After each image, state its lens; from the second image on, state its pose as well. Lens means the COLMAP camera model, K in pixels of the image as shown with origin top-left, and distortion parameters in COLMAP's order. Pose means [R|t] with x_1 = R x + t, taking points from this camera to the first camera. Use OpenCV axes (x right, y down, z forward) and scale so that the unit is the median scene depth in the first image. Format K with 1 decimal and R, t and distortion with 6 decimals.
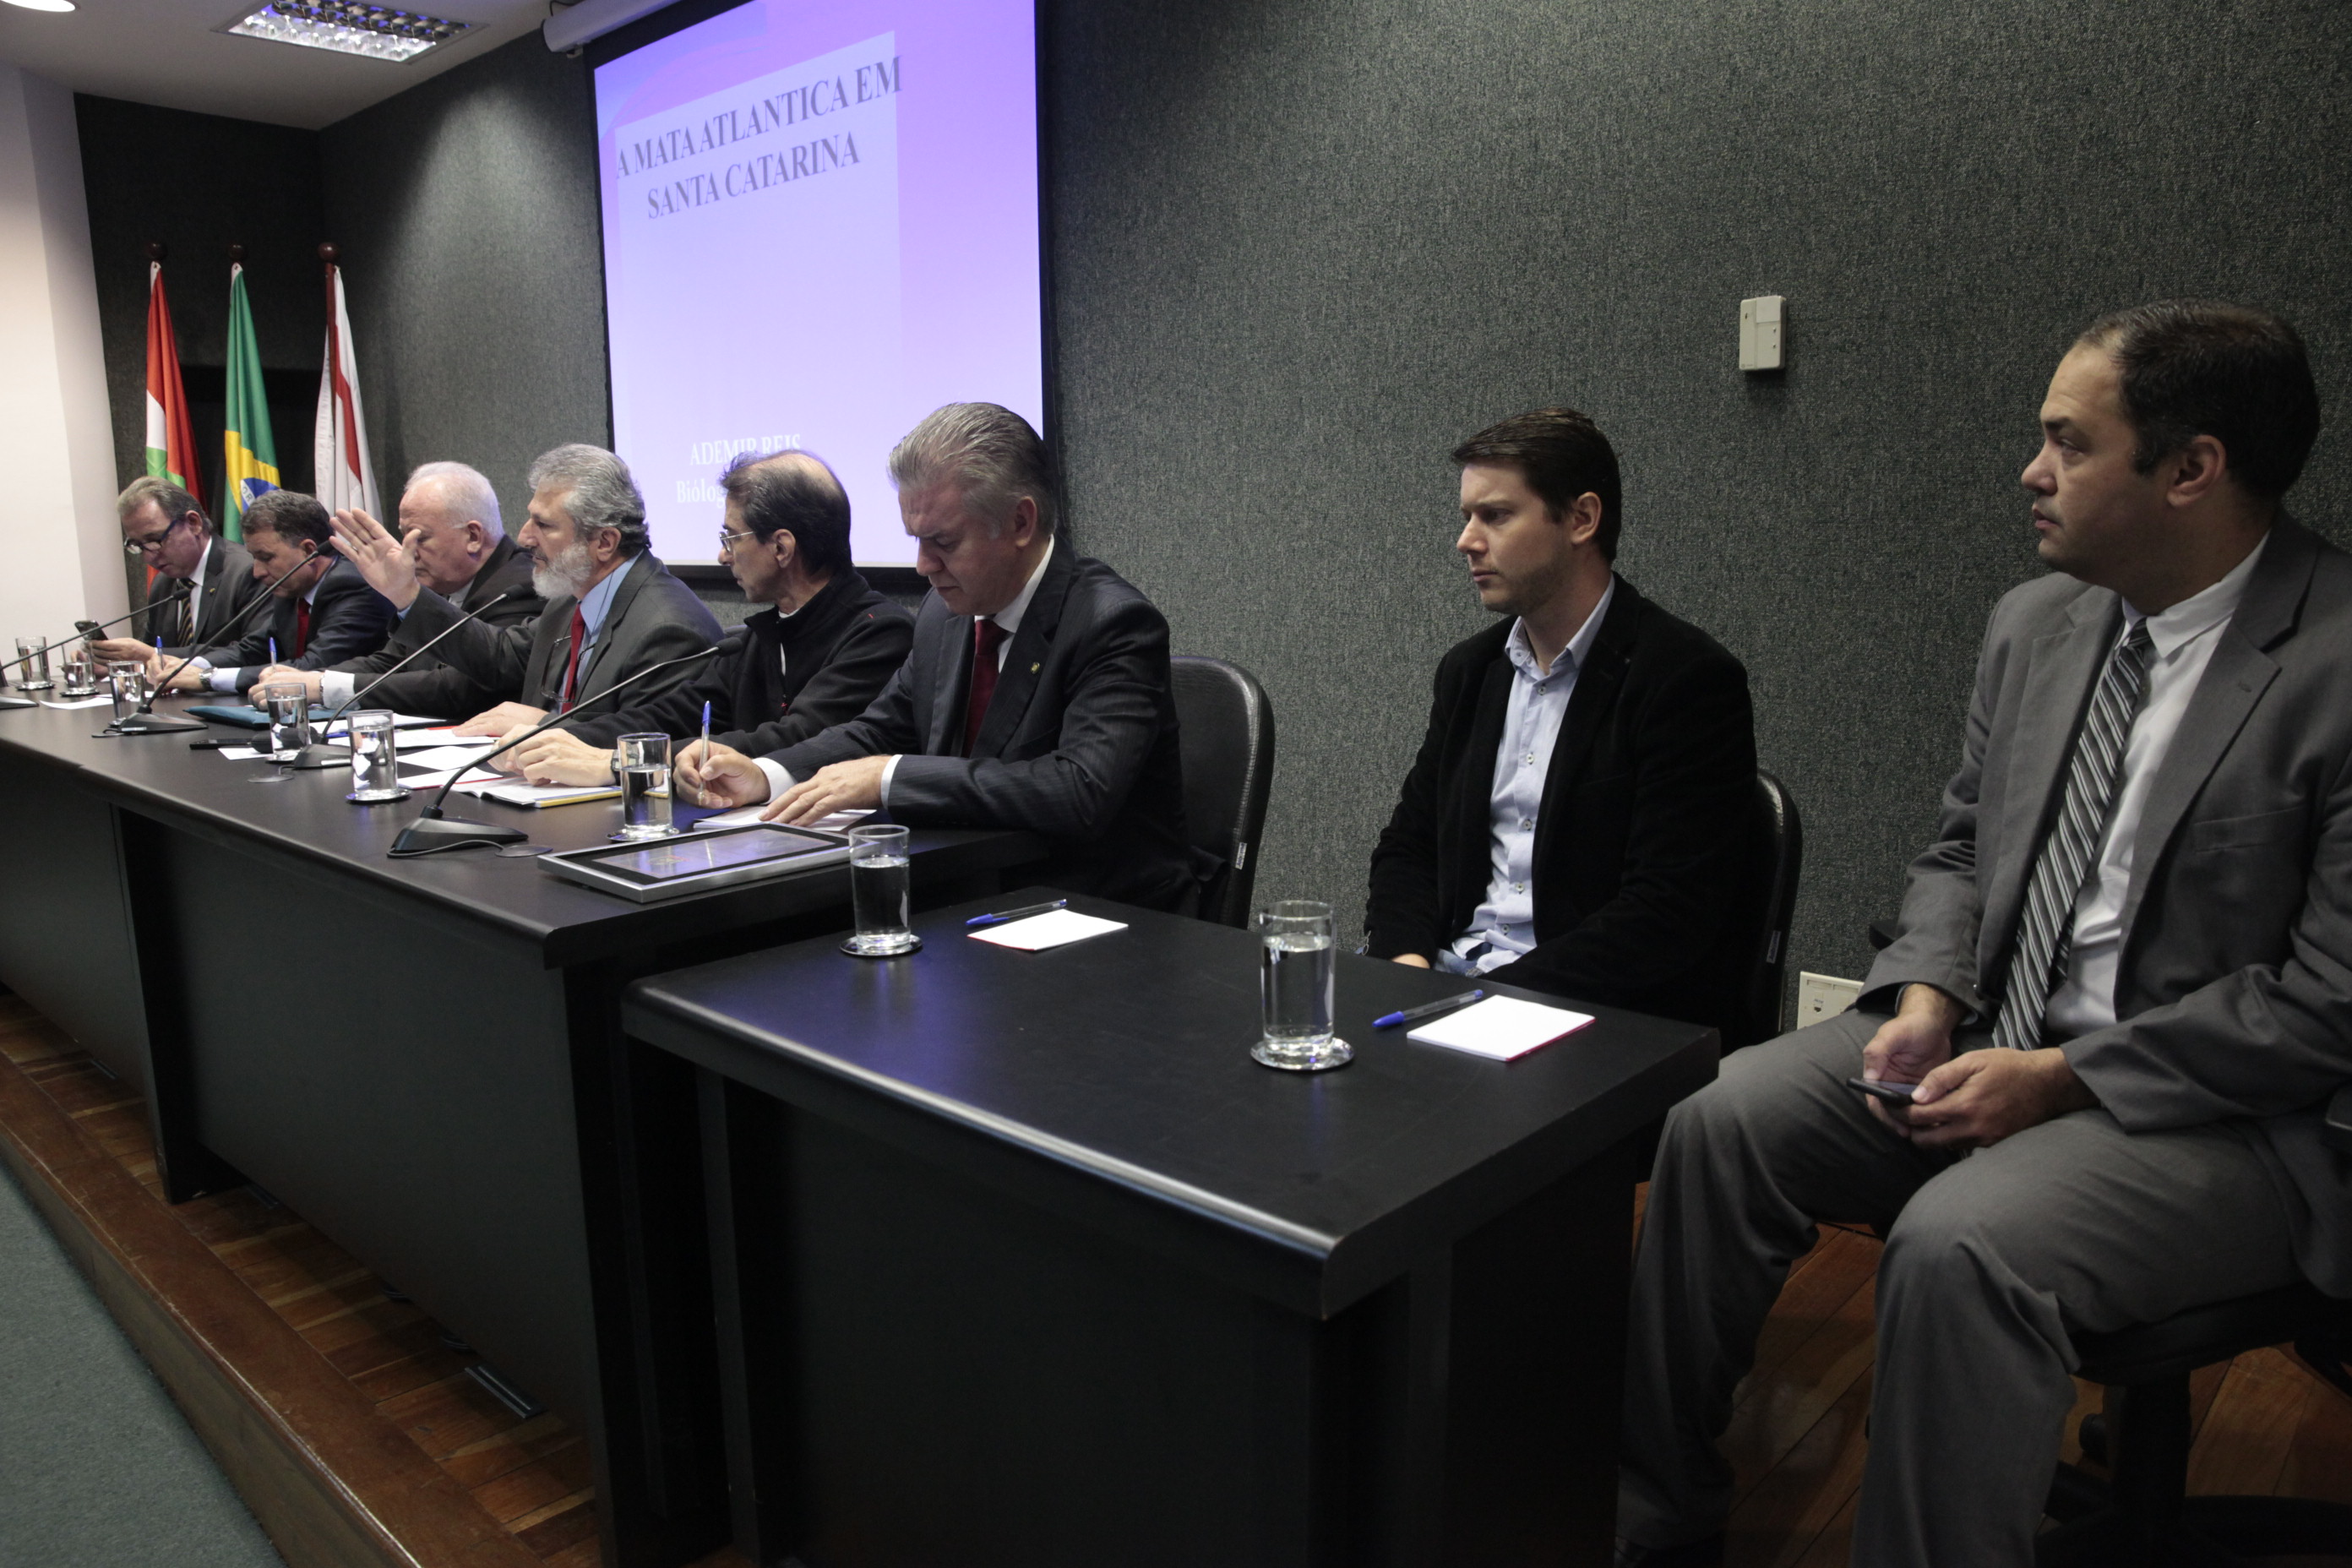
lens RADIAL K [[1611.3, 0, 1170.2], [0, 1611.3, 793.4], [0, 0, 1]] dist [-0.107155, 0.079799]
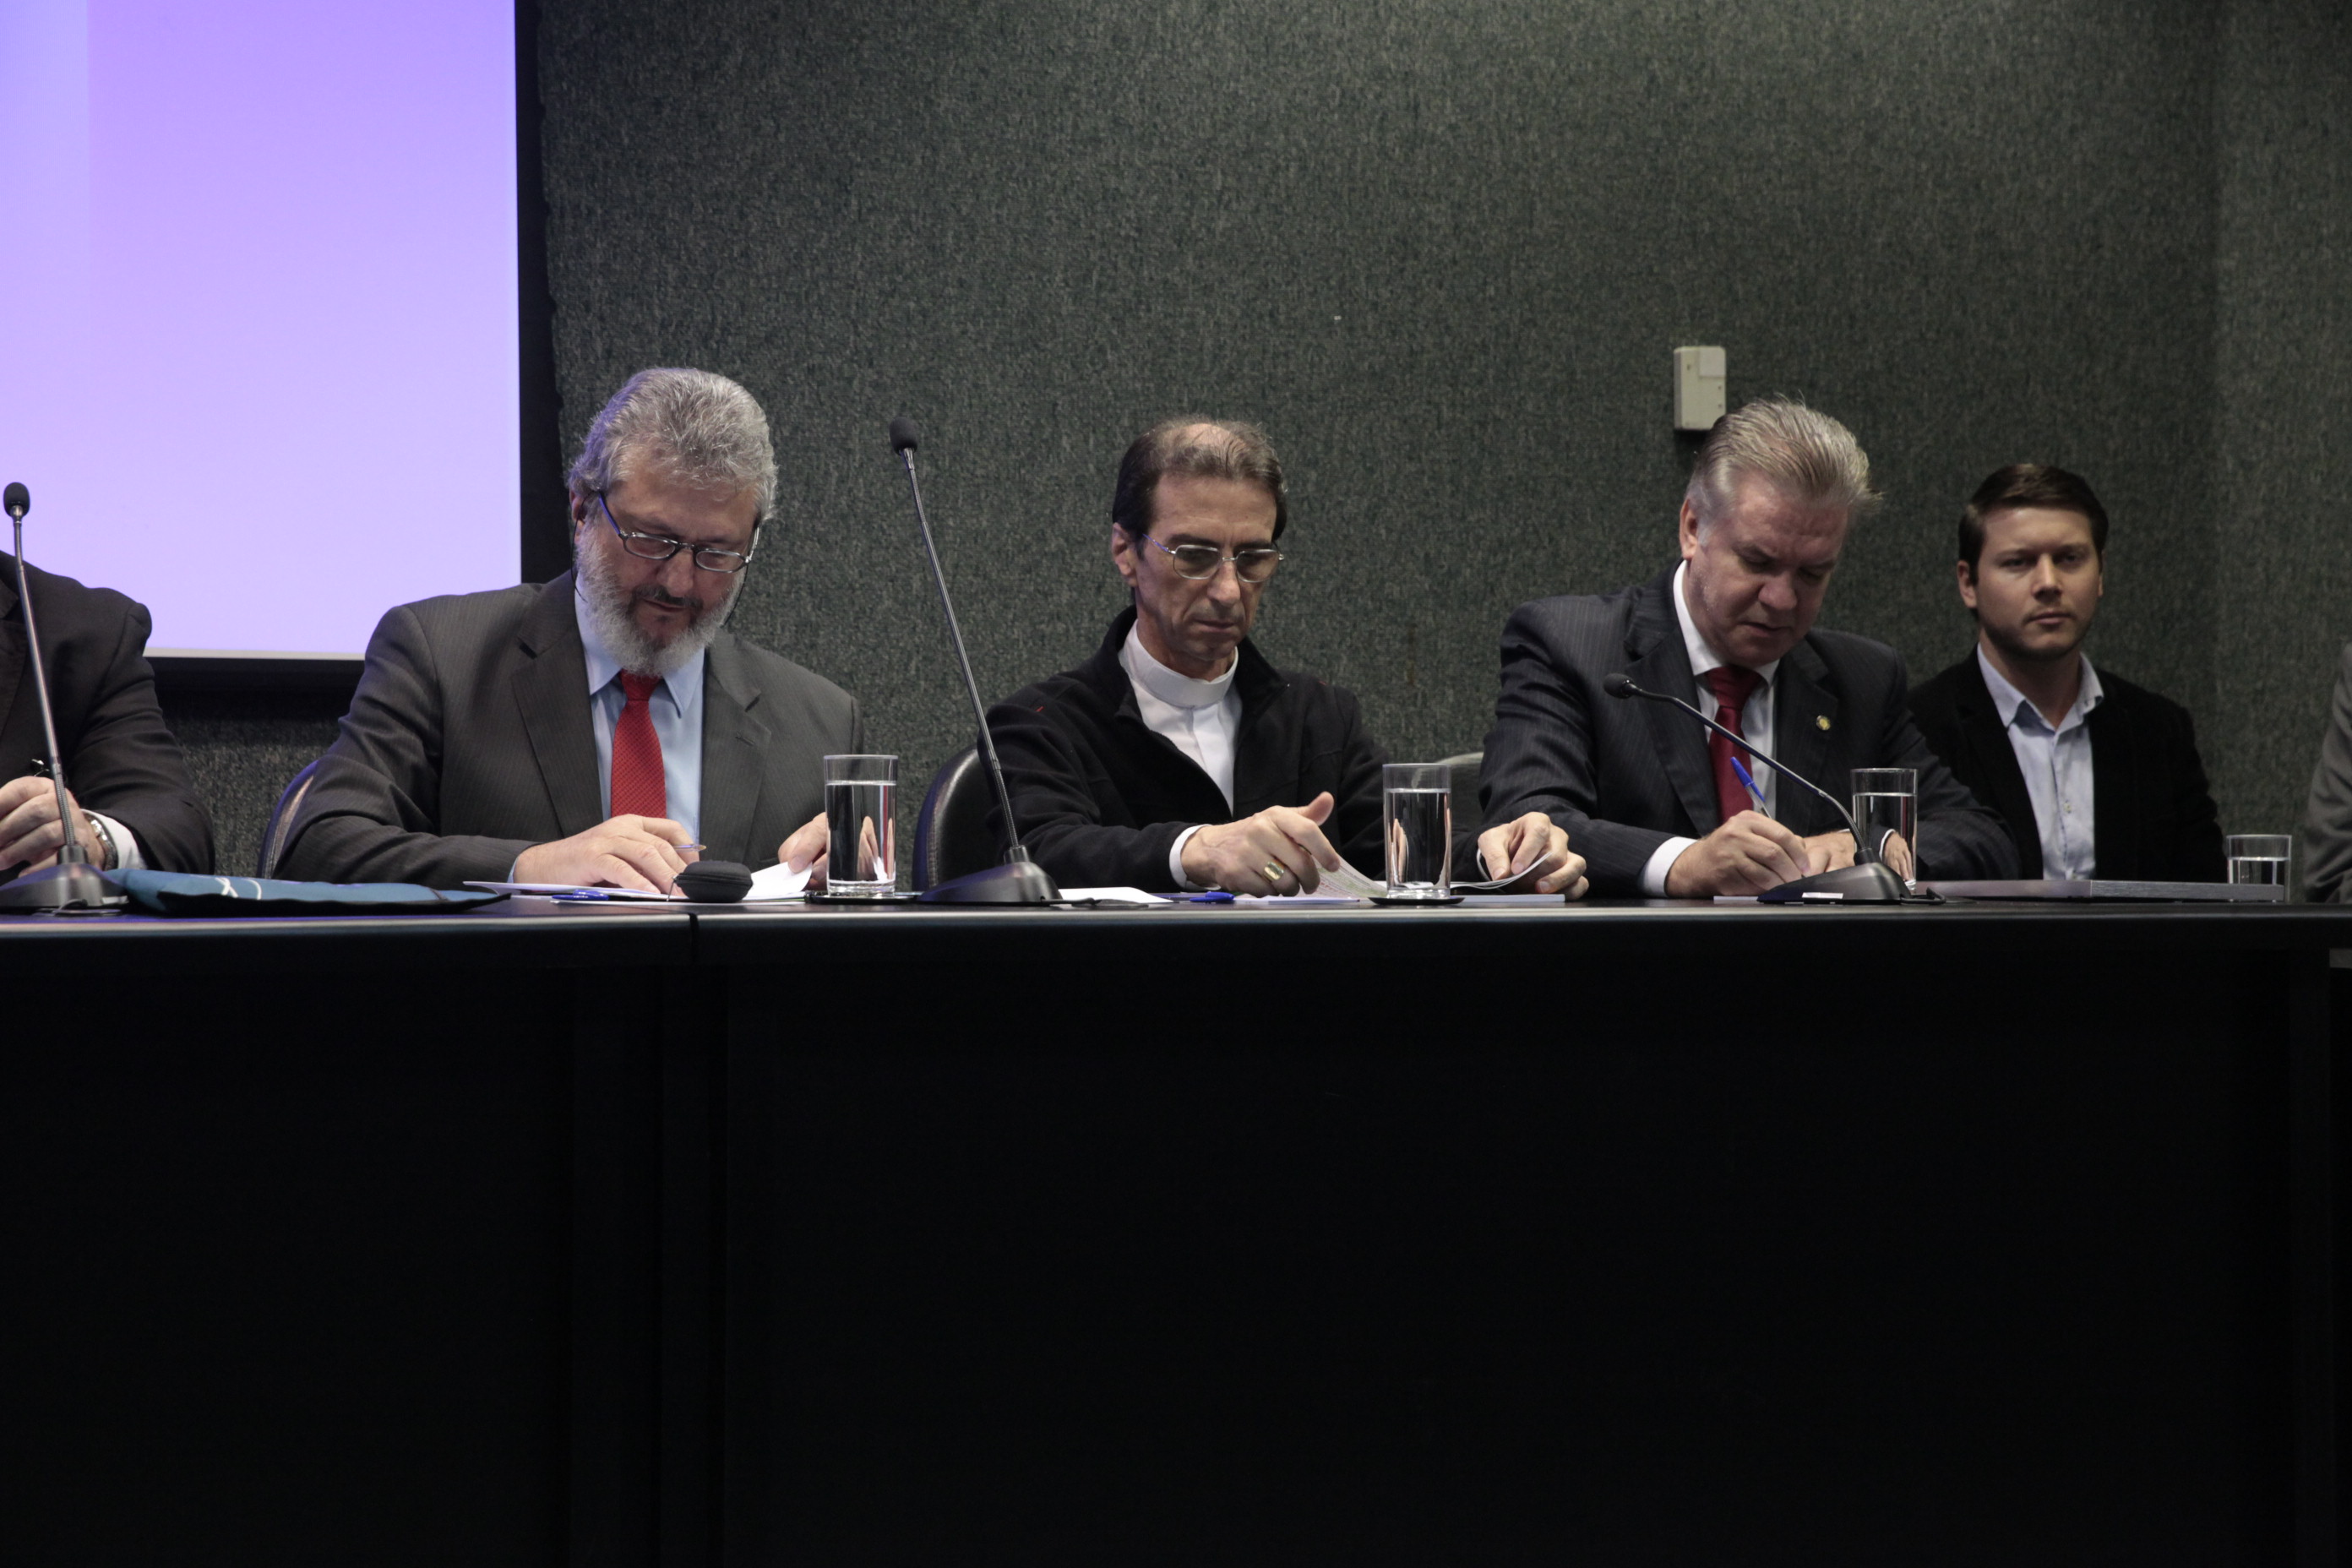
lens RADIAL K [[4428.4, 0, 1174.6], [0, 4428.4, 796.6], [0, 0, 1]] dist [0.194521, 0.287151]
pose [[0.398968, 0.014667, 0.916848, -1.755344], [0.149454, 0.985462, -0.080800, 0.070860], [-0.904703, 0.169263, 0.390976, 0.319063]]
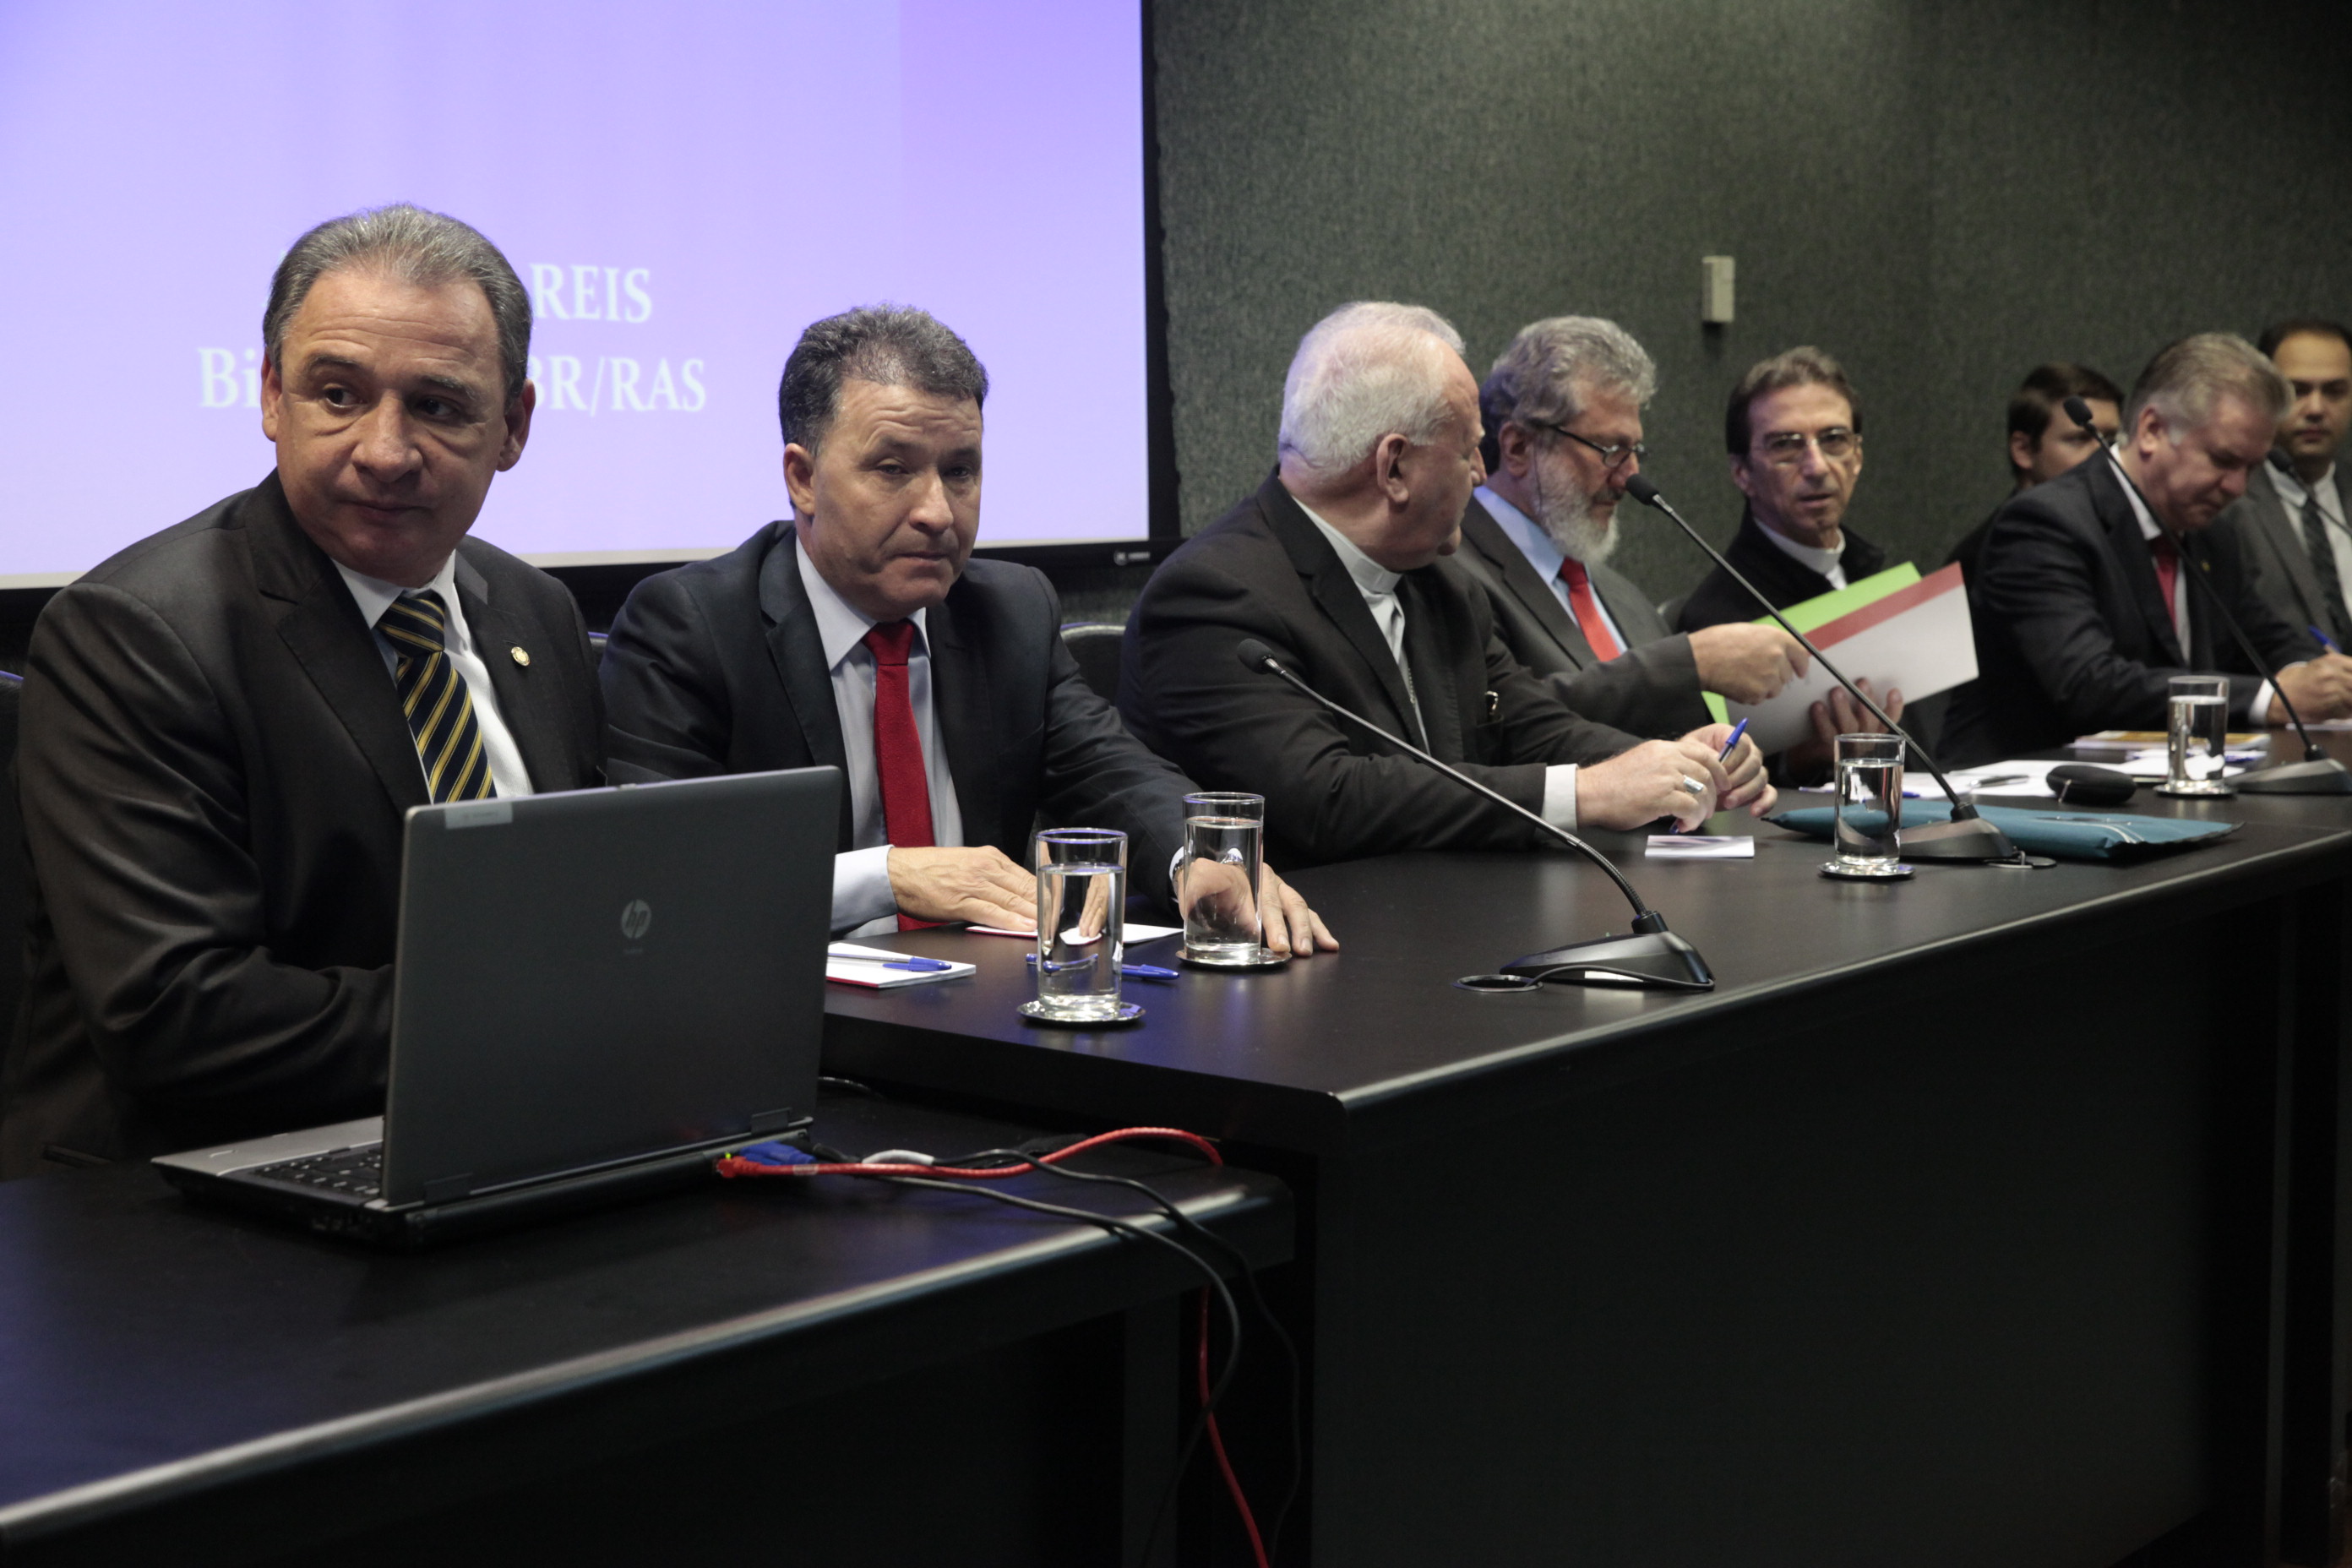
lens RADIAL K [[3442.0, 0, 1166.6], [0, 3442.0, 798.9], [0, 0, 1]] dist [0.101086, 0.113616]
pose [[-0.068880, -0.089854, 0.993570, -1.868978], [0.179377, 0.978589, 0.100935, -0.230957], [-0.981366, 0.185176, -0.051287, 1.424850]]
